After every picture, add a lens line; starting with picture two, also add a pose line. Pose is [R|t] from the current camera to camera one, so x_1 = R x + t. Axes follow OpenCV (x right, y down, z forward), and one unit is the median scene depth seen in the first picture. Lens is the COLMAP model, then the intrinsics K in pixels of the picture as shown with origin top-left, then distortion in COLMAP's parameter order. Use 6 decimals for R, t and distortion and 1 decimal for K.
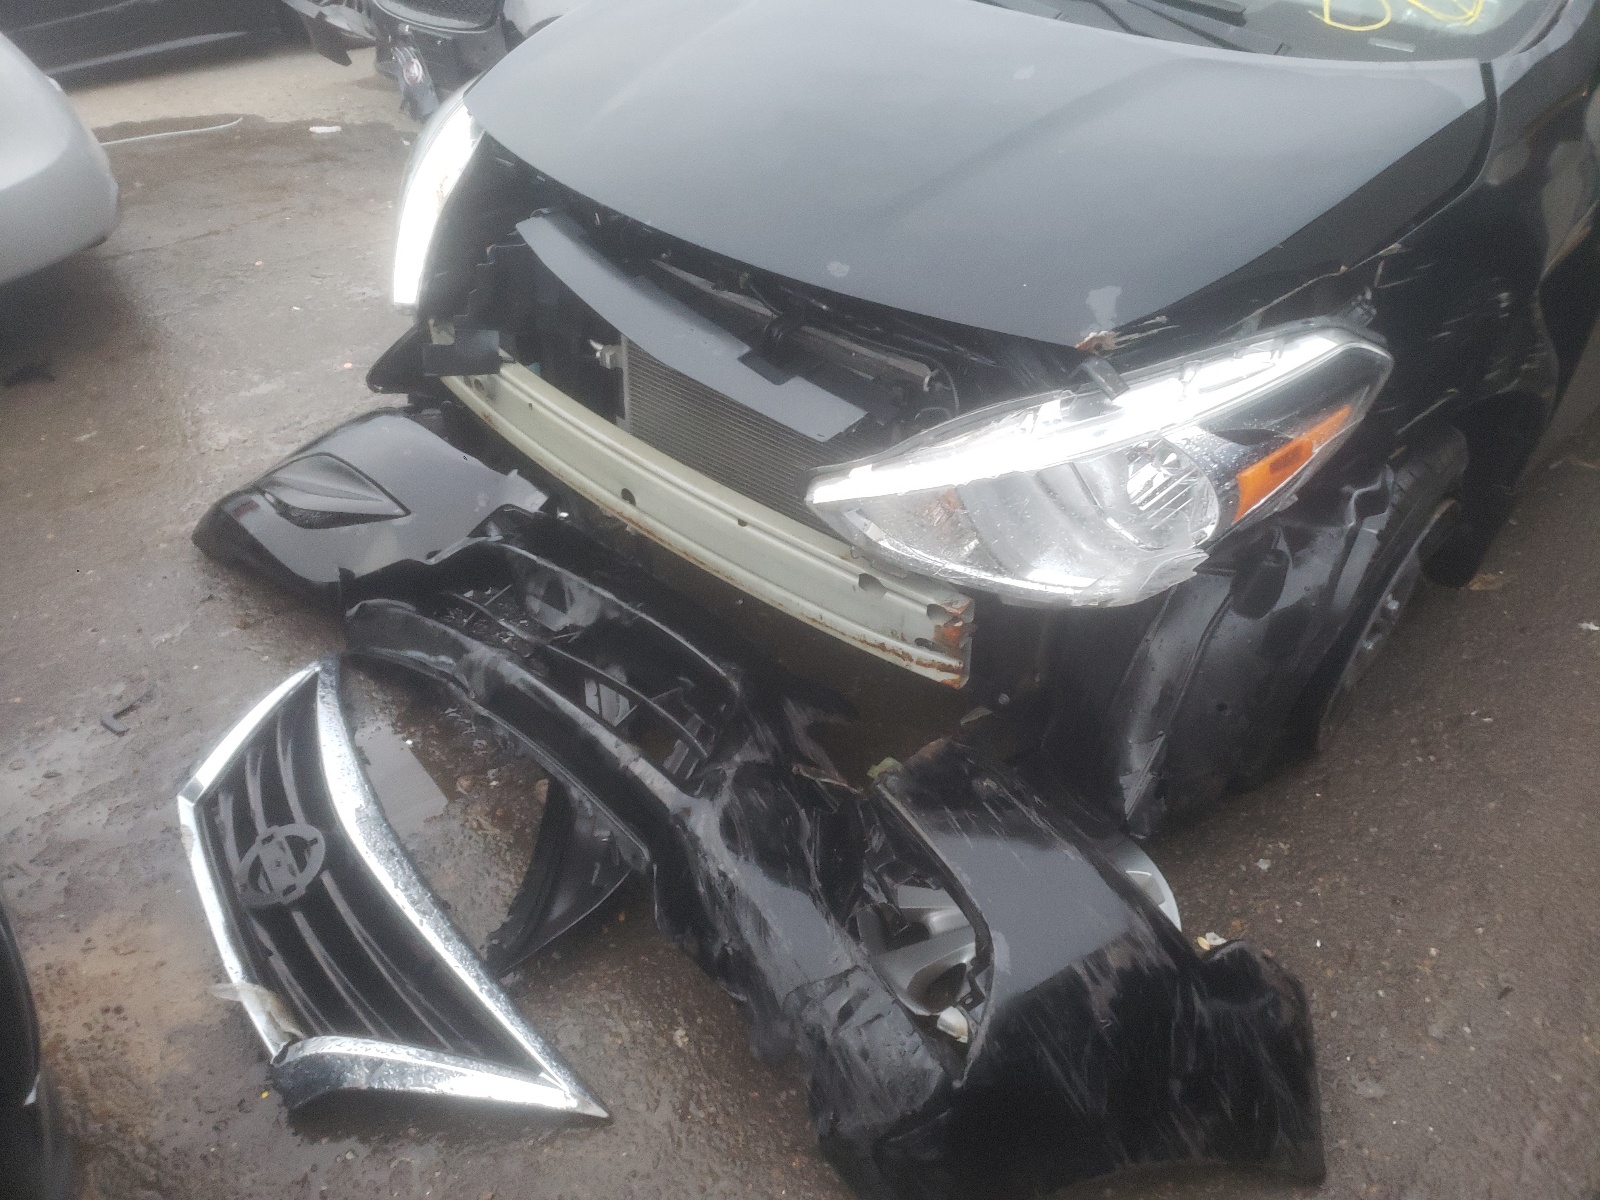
lens RADIAL K [[1245.5, 0, 818.8], [0, 1245.5, 598.9], [0, 0, 1]] dist [0.005234, 0.004241]
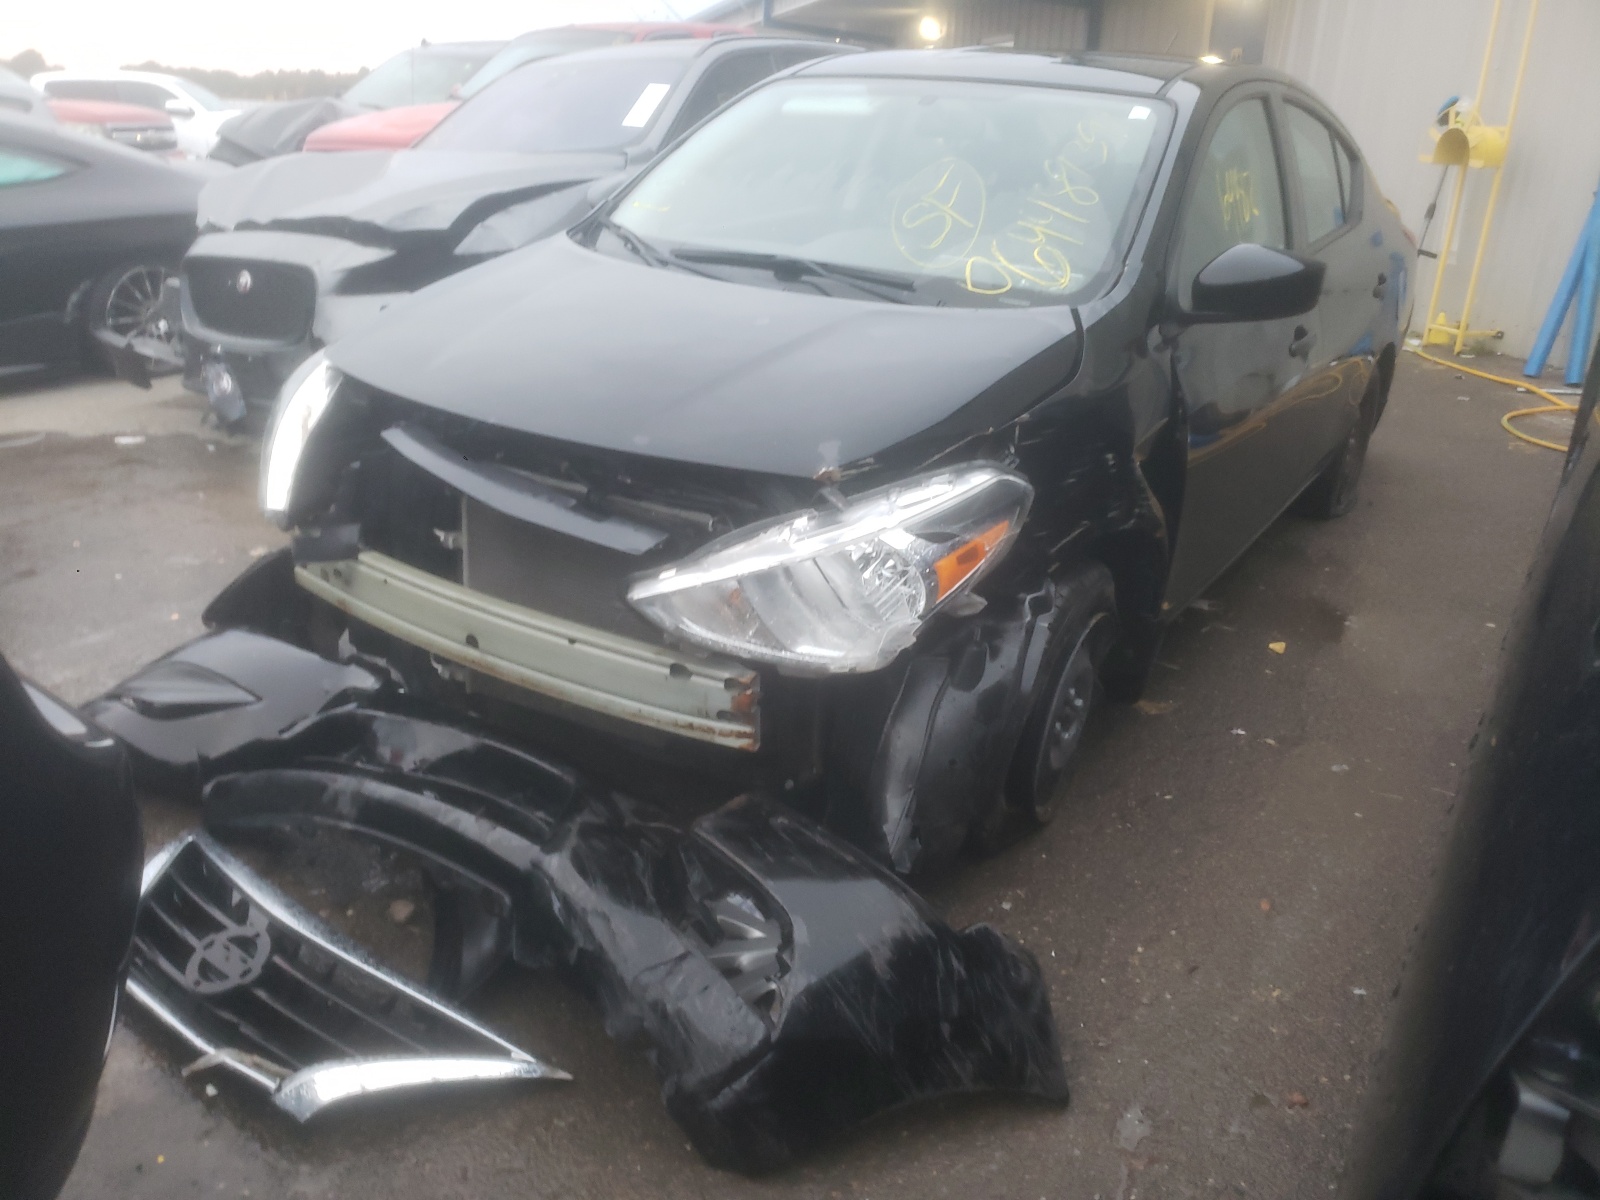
lens RADIAL K [[1221.2, 0, 800.0], [0, 1221.2, 600.0], [0, 0, 1]] dist [0.108601, -0.191488]
pose [[0.984722, -0.049107, 0.167066, -0.043865], [0.088920, 0.966701, -0.239962, 0.232278], [-0.149719, 0.251151, 0.956299, -0.263115]]
